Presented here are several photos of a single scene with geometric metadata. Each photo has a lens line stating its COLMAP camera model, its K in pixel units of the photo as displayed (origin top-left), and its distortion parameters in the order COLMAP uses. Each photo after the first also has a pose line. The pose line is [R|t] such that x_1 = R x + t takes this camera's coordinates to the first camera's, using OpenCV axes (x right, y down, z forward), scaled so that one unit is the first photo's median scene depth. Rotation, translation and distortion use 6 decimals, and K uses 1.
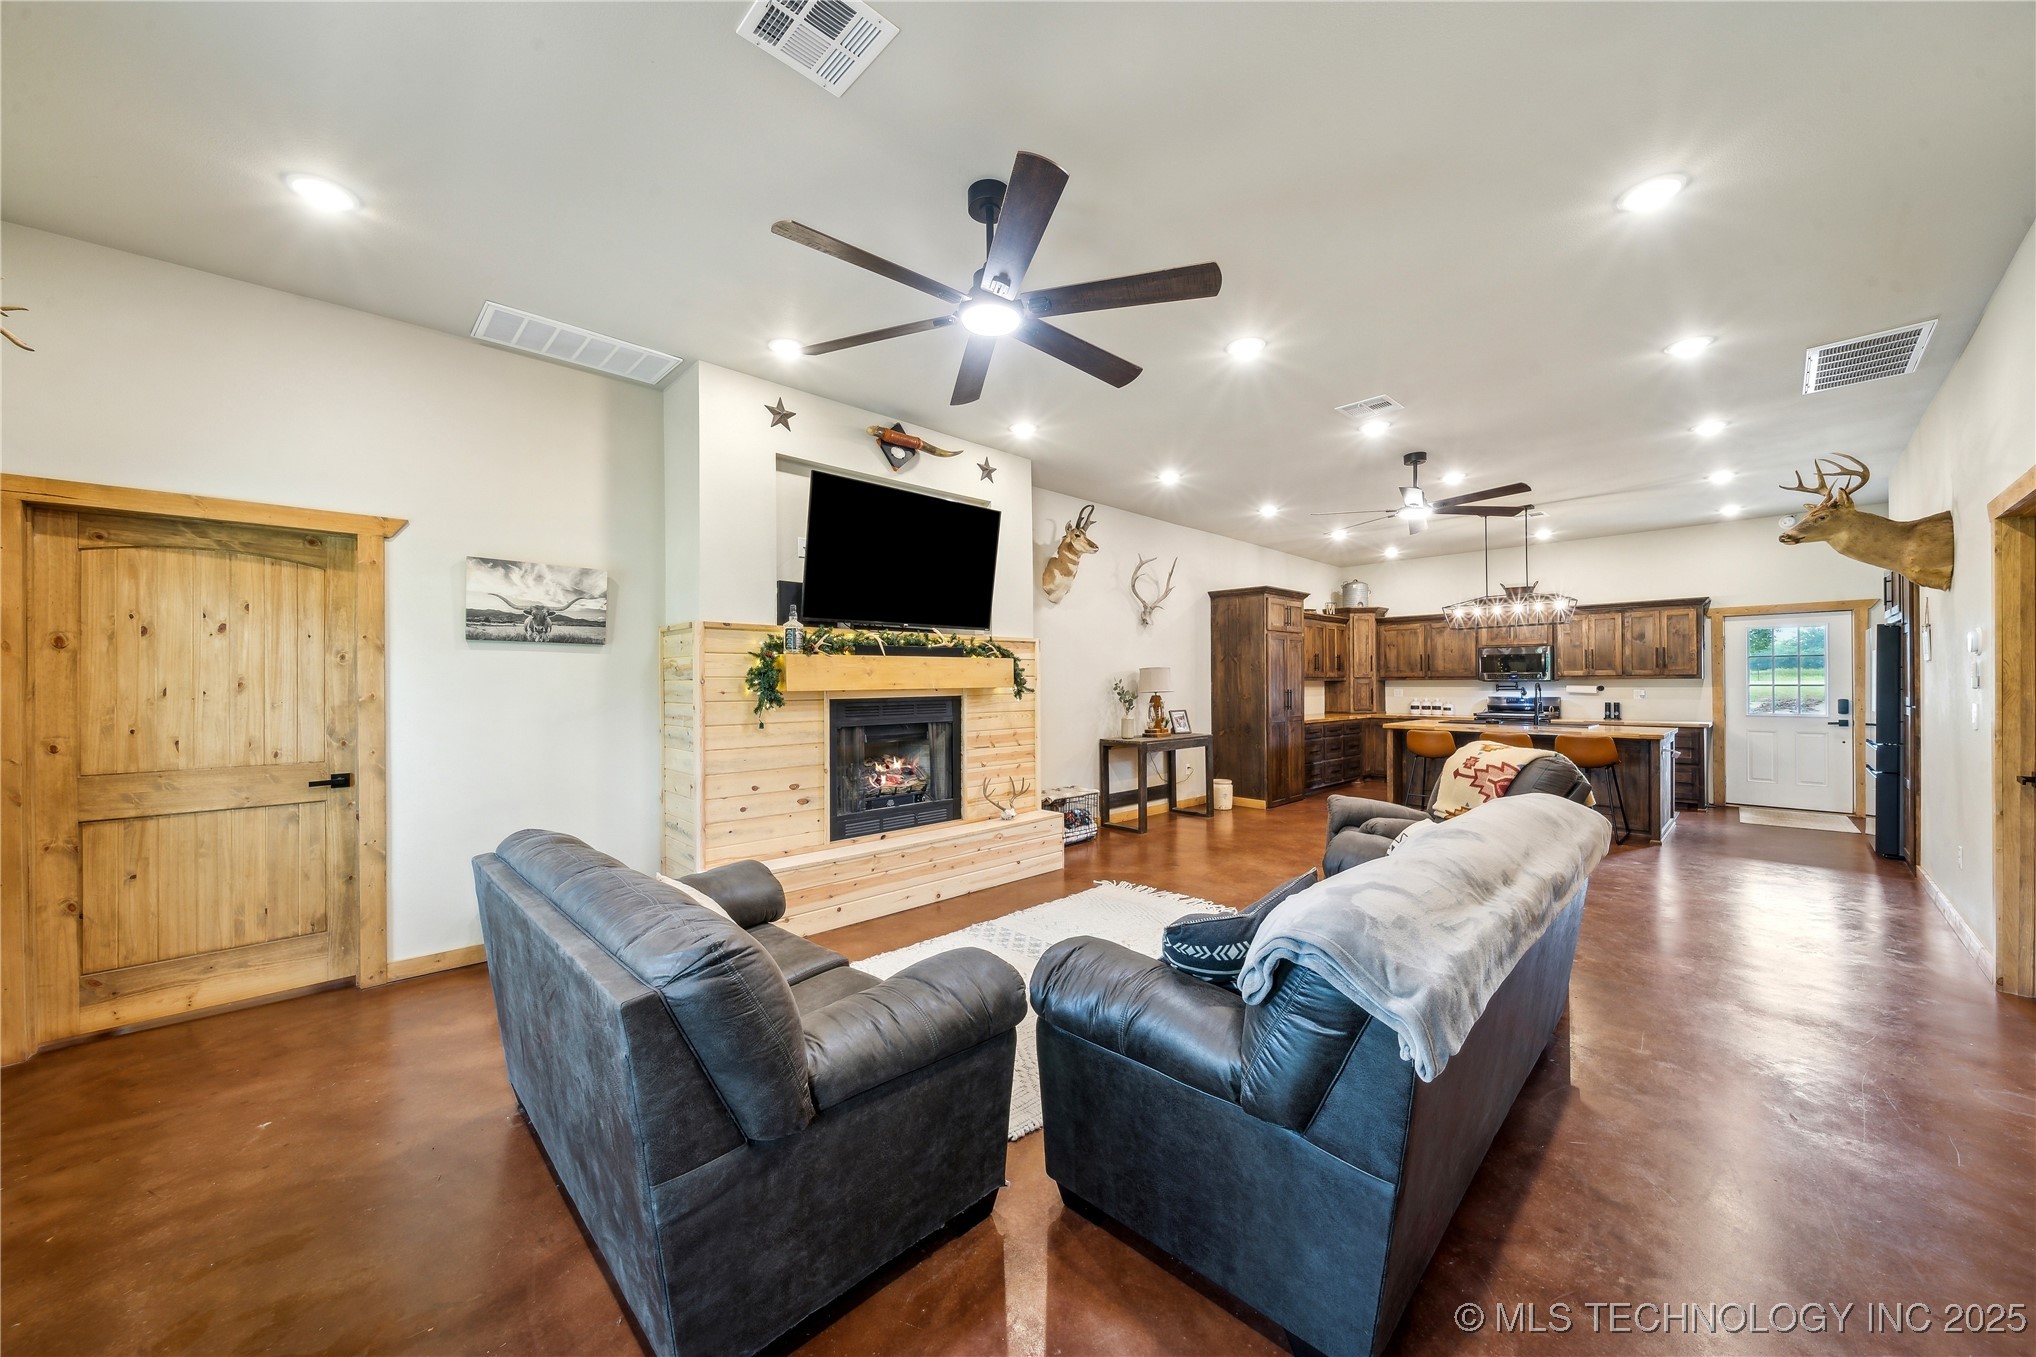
lens RADIAL K [[722.8, 0, 1020.6], [0, 722.8, 679.4], [0, 0, 1]] dist [-0.001385, -0.001387]
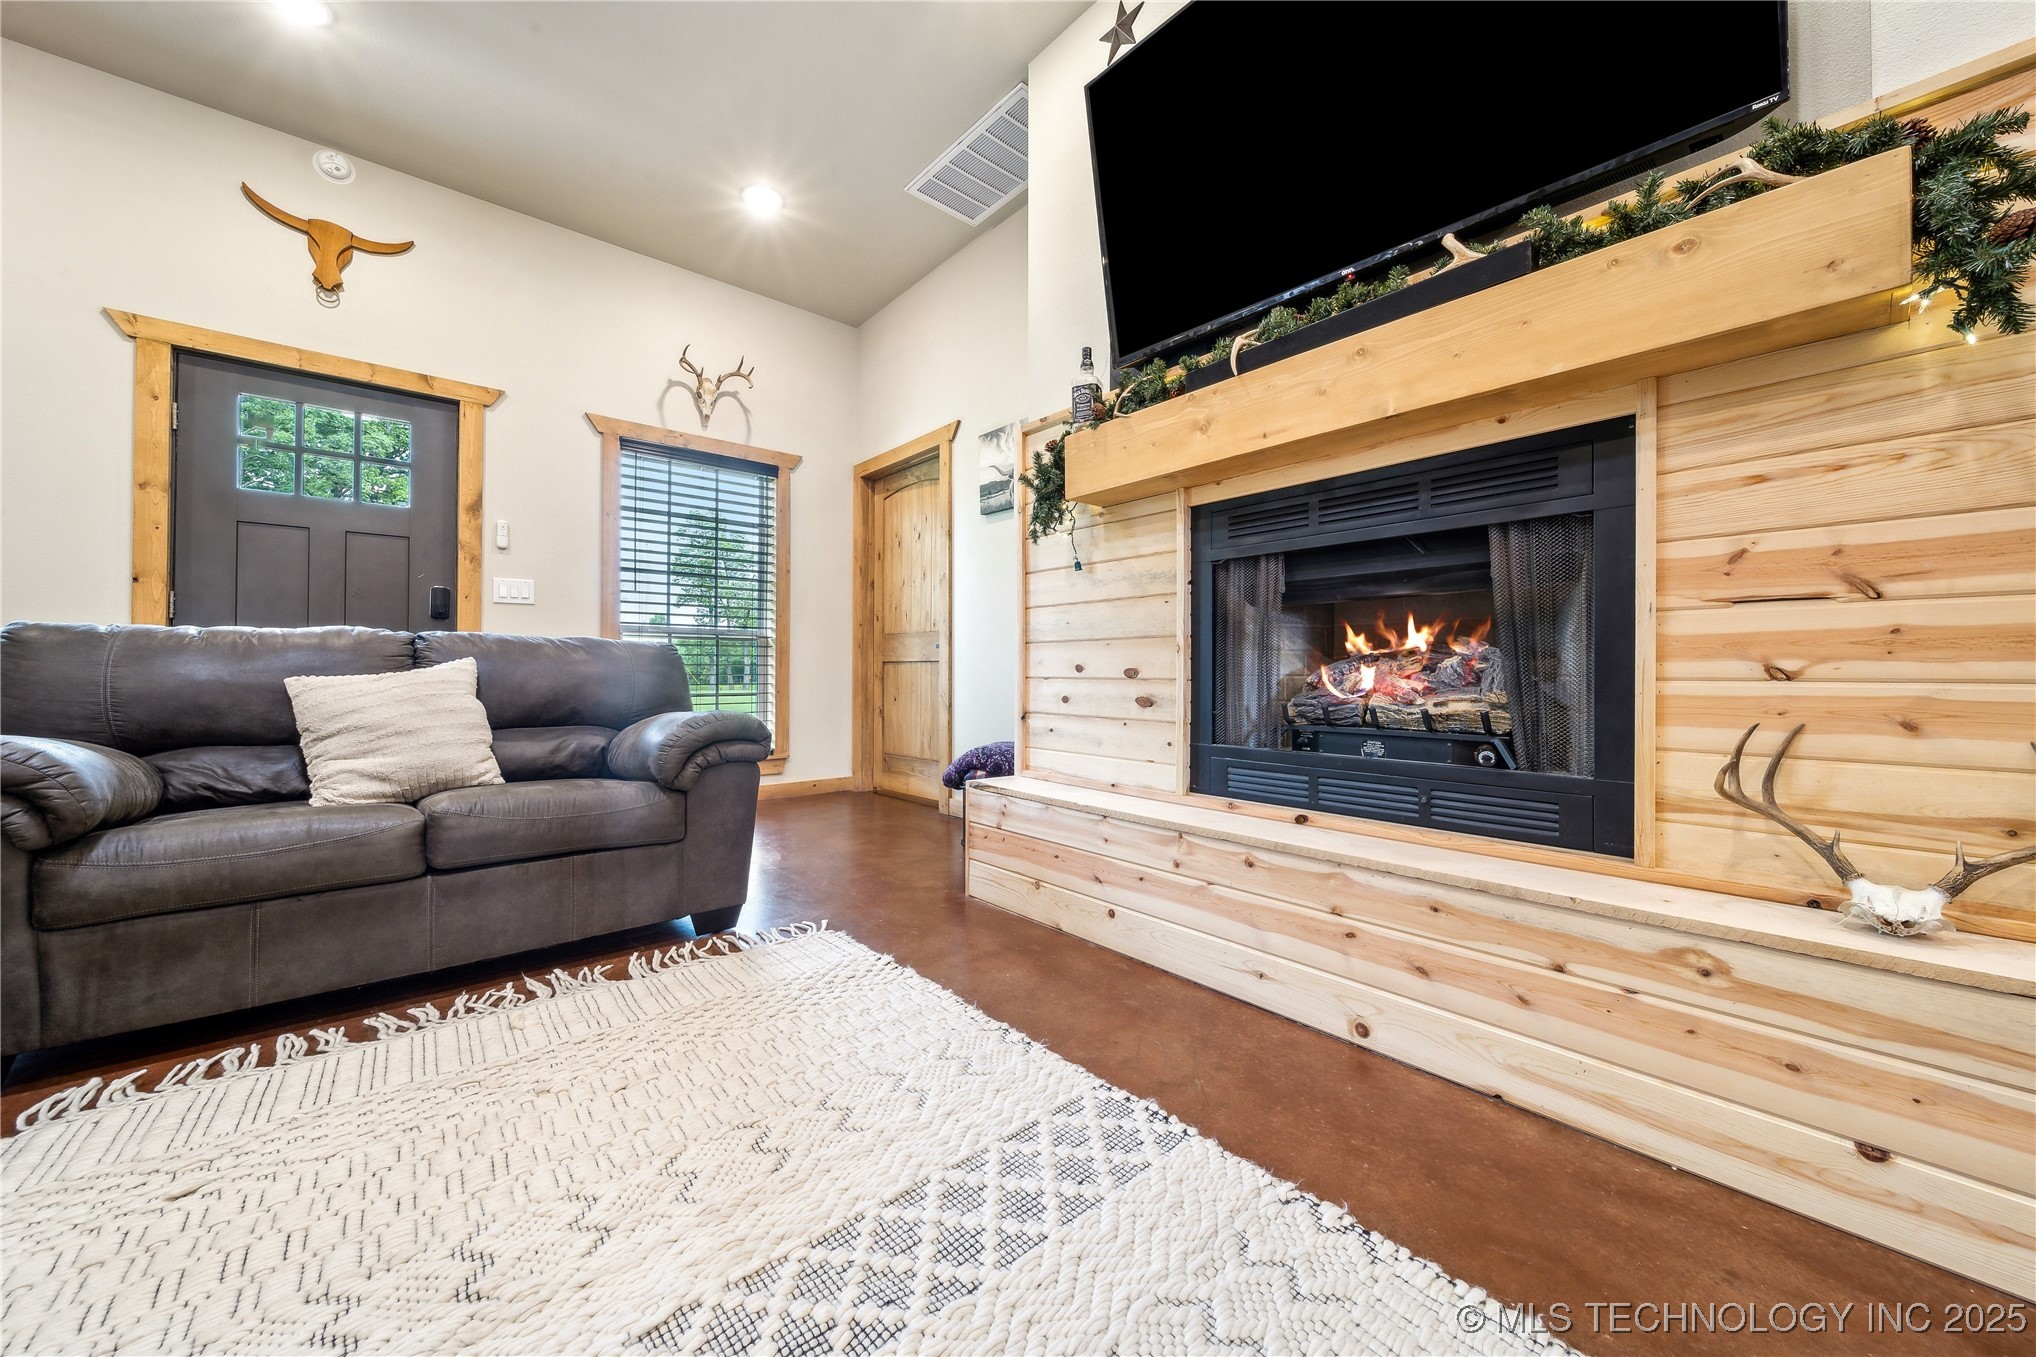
lens RADIAL K [[722.8, 0, 1009.0], [0, 722.8, 670.5], [0, 0, 1]] dist [-0.001385, -0.001387]
pose [[-0.051918, 0.002287, -0.998649, 0.206091], [-0.000846, 0.999997, 0.002335, 0.120276], [0.998651, 0.000966, -0.051916, 0.772290]]
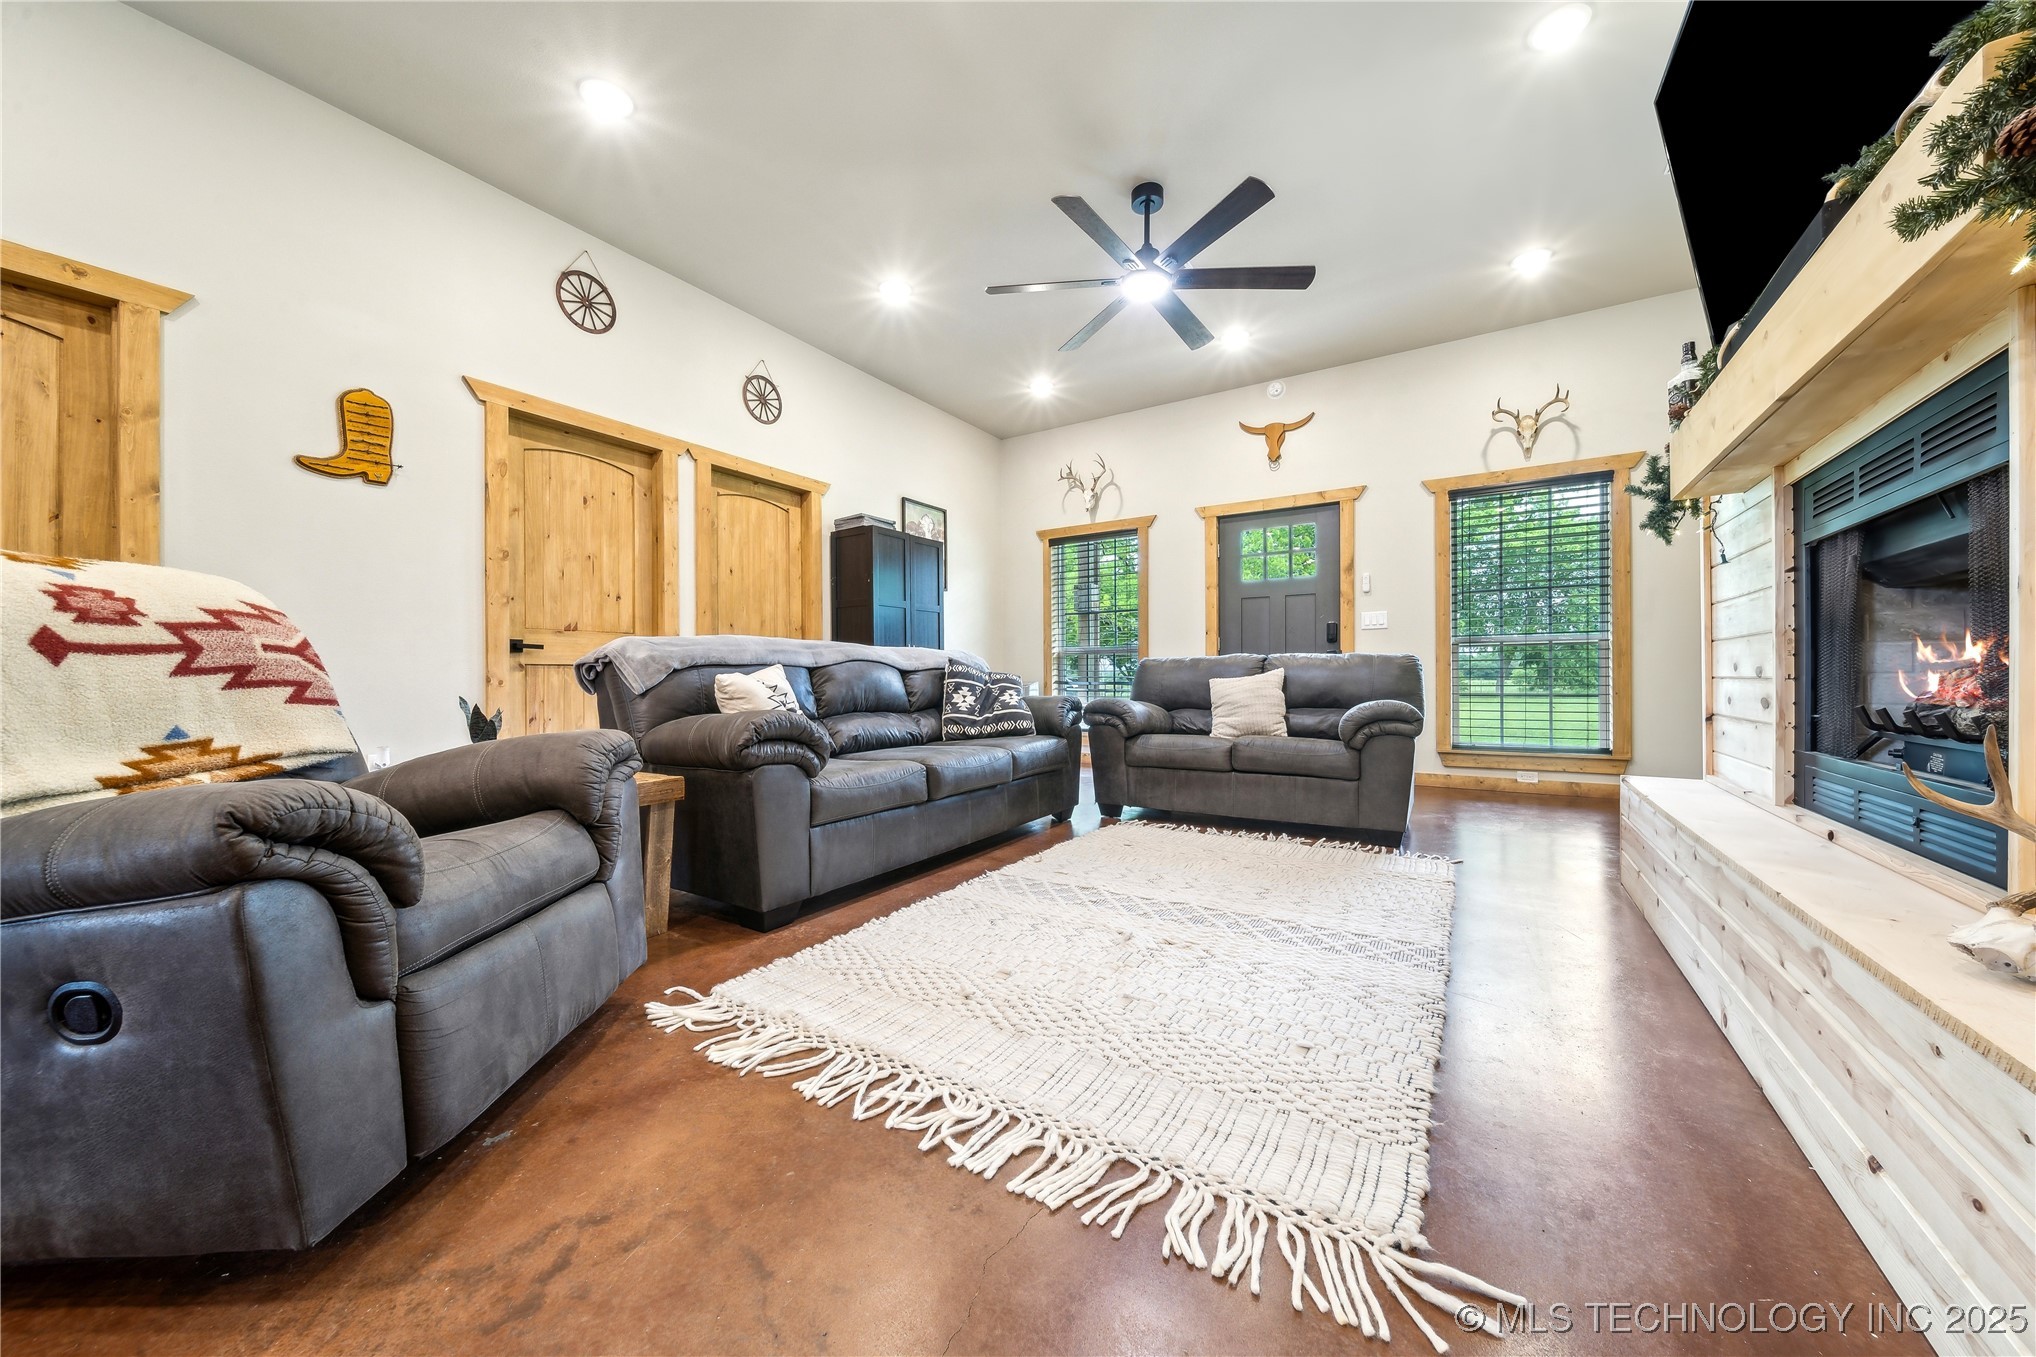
lens RADIAL K [[722.8, 0, 1021.3], [0, 722.8, 674.2], [0, 0, 1]] dist [-0.001385, -0.001387]
pose [[-0.970360, 0.007988, -0.241533, 0.260255], [0.009881, 0.999929, -0.006629, 0.122852], [0.241463, -0.008819, -0.970370, 1.129731]]
